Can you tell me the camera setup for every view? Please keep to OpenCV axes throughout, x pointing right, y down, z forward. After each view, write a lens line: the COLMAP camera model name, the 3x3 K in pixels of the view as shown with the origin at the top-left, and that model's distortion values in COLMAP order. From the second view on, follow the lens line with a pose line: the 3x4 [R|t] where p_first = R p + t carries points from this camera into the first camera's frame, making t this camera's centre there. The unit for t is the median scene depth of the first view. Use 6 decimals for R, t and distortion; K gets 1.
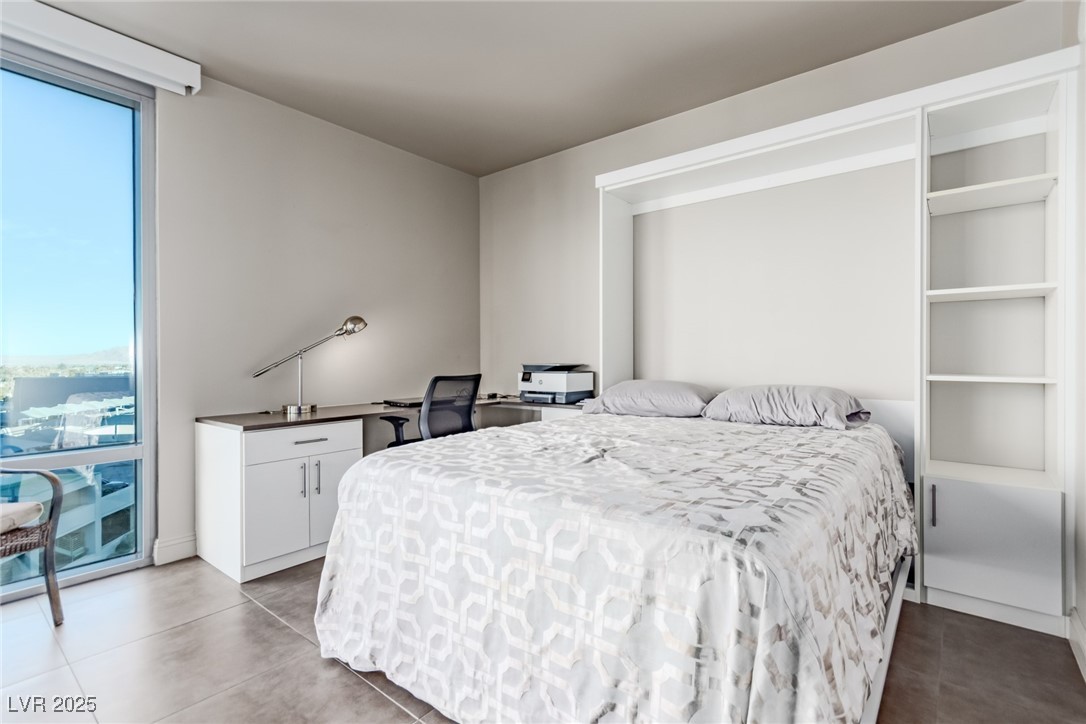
lens RADIAL K [[505.4, 0, 548.8], [0, 505.4, 361.3], [0, 0, 1]] dist [0.001850, 0.000915]
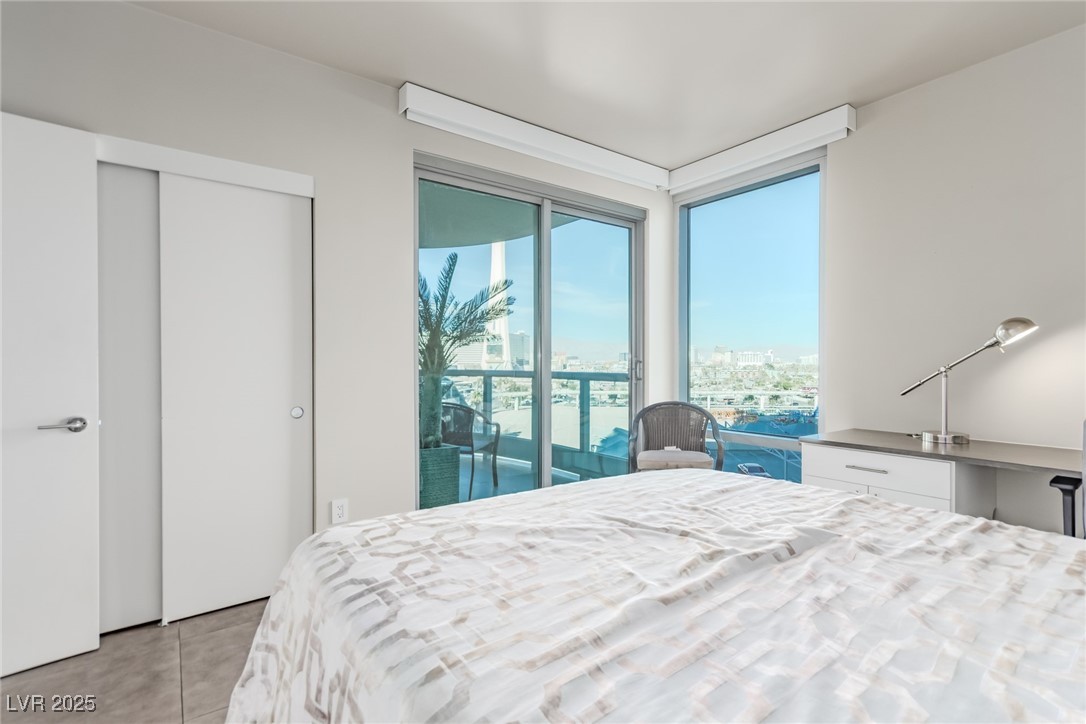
lens RADIAL K [[505.4, 0, 549.6], [0, 505.4, 360.6], [0, 0, 1]] dist [0.001850, 0.000915]
pose [[-0.251980, -0.001822, -0.967731, 0.477762], [-0.005567, 0.999984, -0.000433, -0.028836], [0.967717, 0.005278, -0.251986, 0.604300]]
